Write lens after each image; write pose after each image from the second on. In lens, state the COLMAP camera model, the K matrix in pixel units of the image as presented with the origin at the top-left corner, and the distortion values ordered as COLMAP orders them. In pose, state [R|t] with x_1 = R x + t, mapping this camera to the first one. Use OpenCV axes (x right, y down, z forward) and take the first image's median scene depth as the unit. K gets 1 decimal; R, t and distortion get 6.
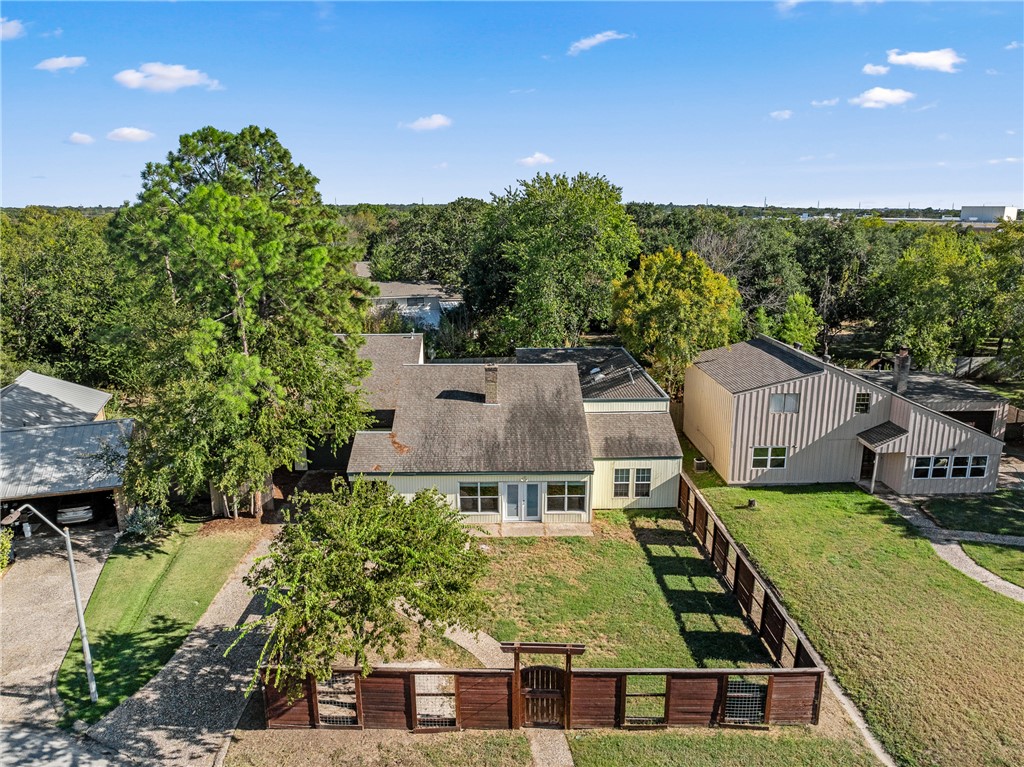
lens RADIAL K [[719.0, 0, 516.2], [0, 719.0, 384.1], [0, 0, 1]] dist [-0.043183, 0.008561]
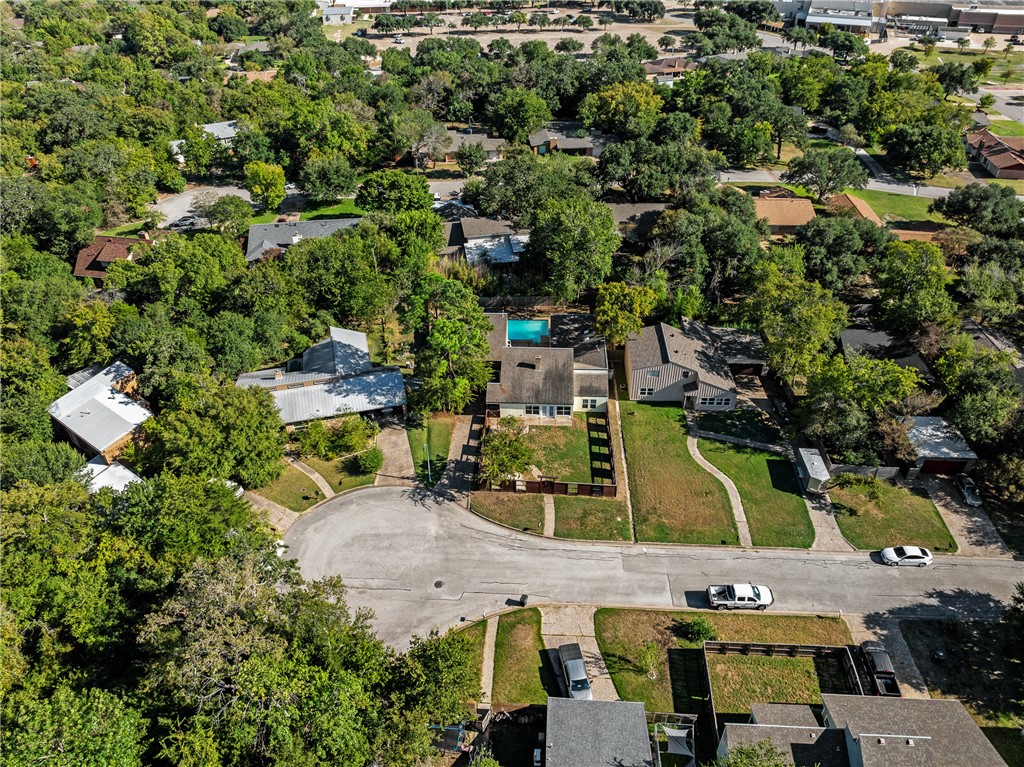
lens RADIAL K [[719.0, 0, 516.2], [0, 719.0, 384.1], [0, 0, 1]] dist [-0.043183, 0.008561]
pose [[0.997541, 0.040947, -0.056888, 0.040660], [-0.015941, 0.922887, 0.384740, -1.006563], [0.068255, -0.382887, 0.921270, -1.535844]]
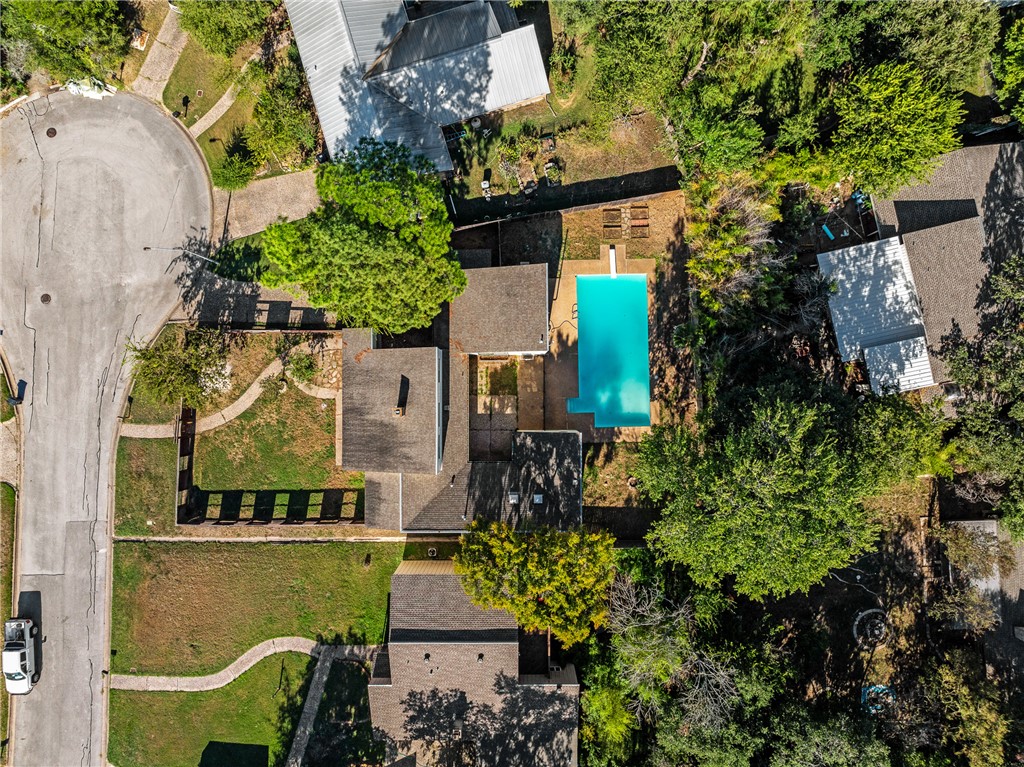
lens RADIAL K [[707.3, 0, 547.4], [0, 707.3, 381.4], [0, 0, 1]] dist [-0.041138, 0.000792]
pose [[-0.031240, 0.999334, -0.018852, -0.088717], [-0.243513, 0.010683, 0.969839, -1.626304], [0.969394, 0.034888, 0.243017, 1.046601]]
